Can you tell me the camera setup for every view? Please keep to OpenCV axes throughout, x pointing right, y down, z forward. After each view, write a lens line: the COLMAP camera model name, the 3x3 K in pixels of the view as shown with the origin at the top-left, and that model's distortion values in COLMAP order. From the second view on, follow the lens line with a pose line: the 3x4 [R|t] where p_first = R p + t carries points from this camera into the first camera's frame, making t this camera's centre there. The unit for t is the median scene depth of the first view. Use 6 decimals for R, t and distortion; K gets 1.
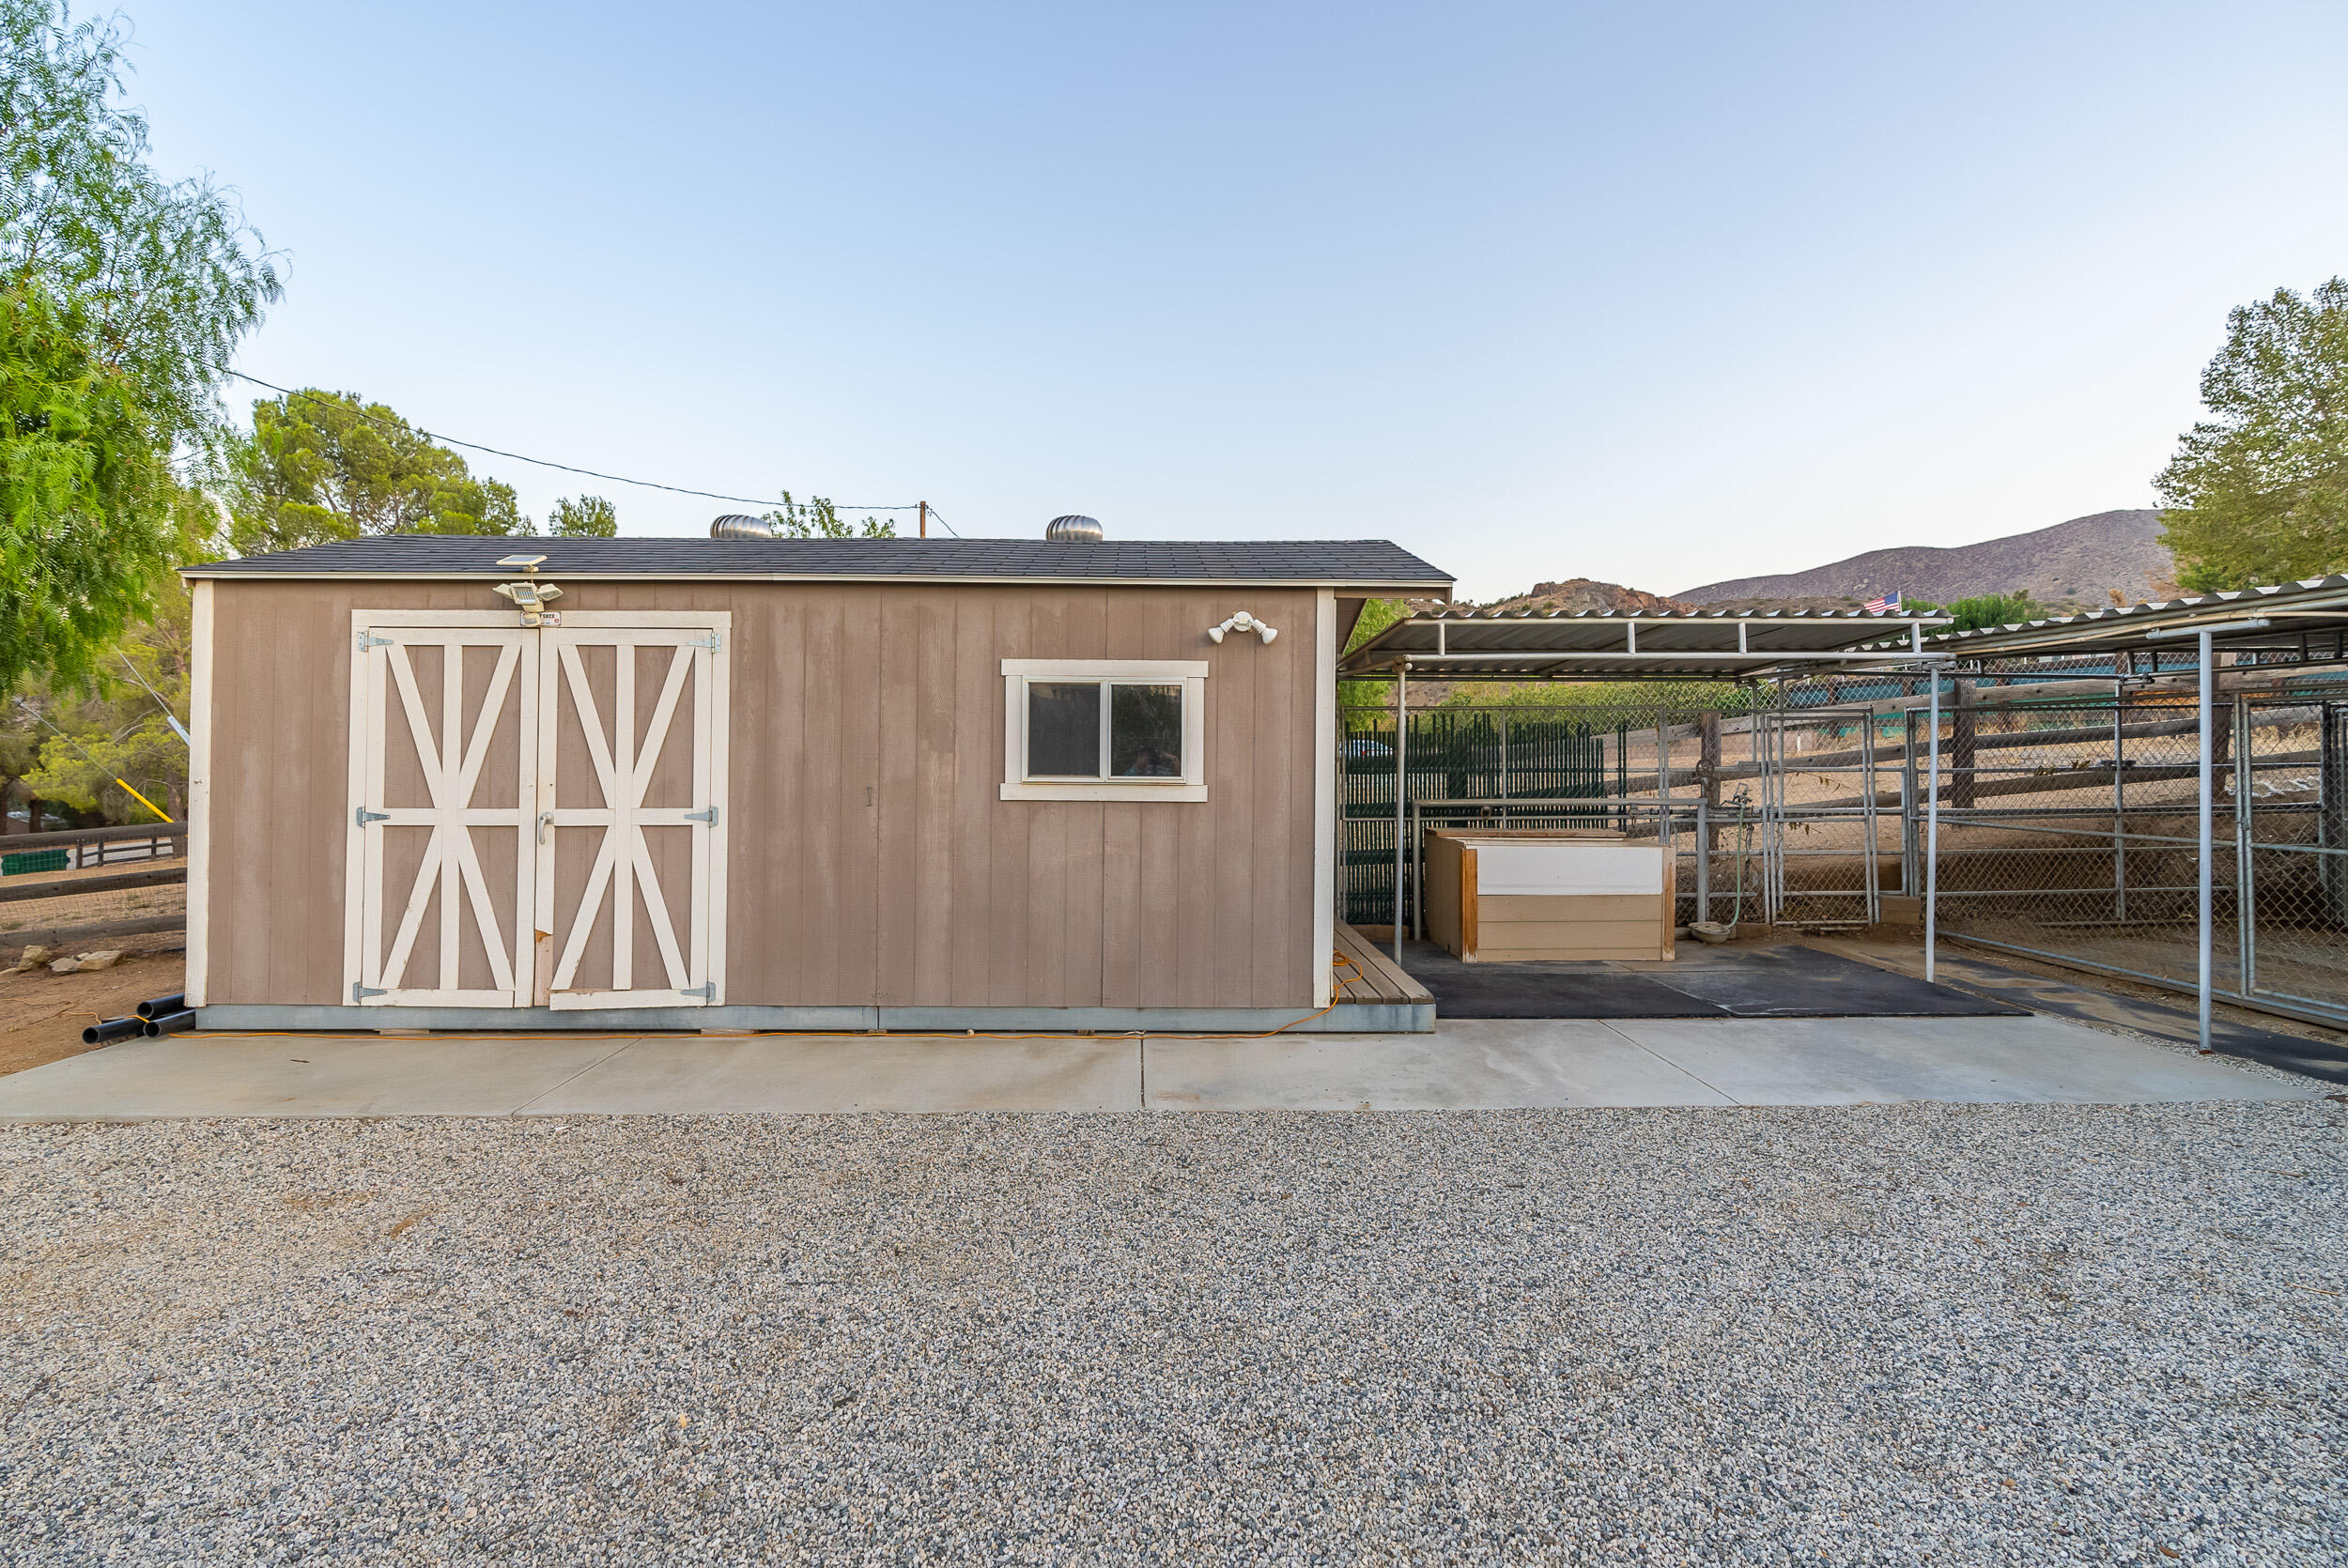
lens RADIAL K [[1068.6, 0, 1178.7], [0, 1068.6, 767.7], [0, 0, 1]] dist [-0.001137, 0.000185]
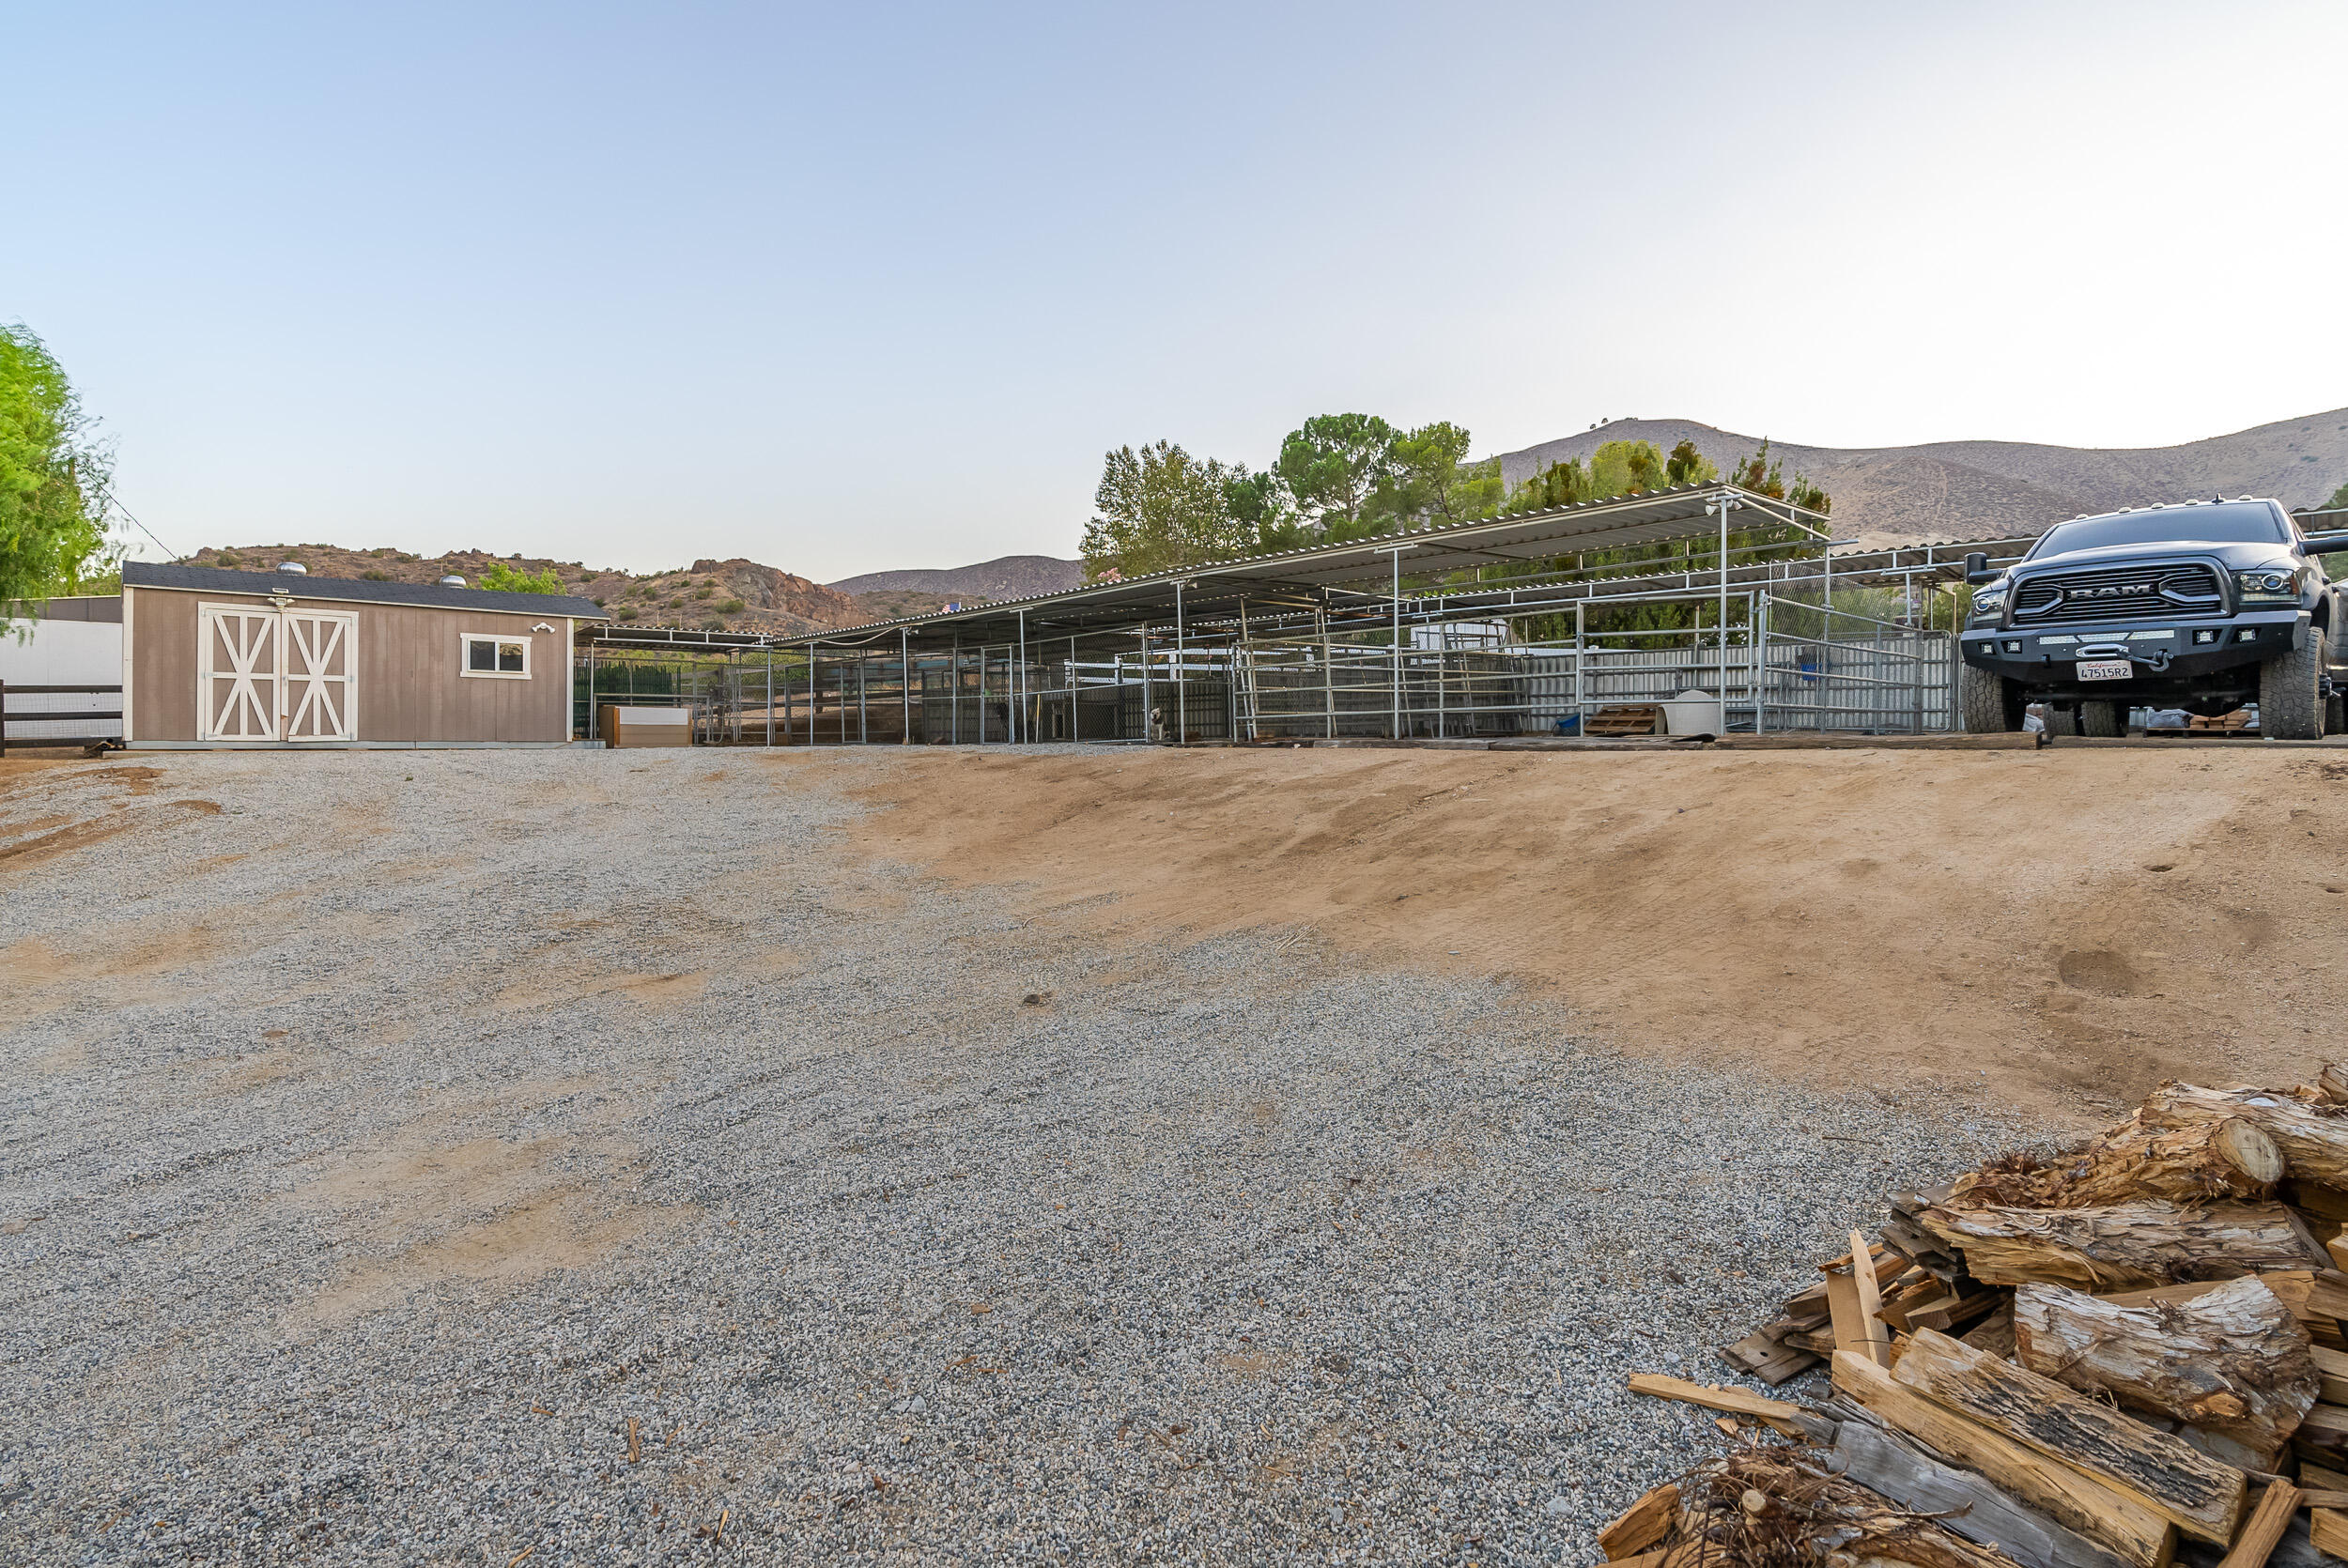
lens RADIAL K [[1145.2, 0, 1177.0], [0, 1145.2, 767.7], [0, 0, 1]] dist [-0.016687, -0.000113]
pose [[0.756323, -0.015668, 0.654011, -0.779991], [0.007810, 0.999858, 0.014922, 0.271315], [-0.654152, -0.006178, 0.756338, -3.017324]]
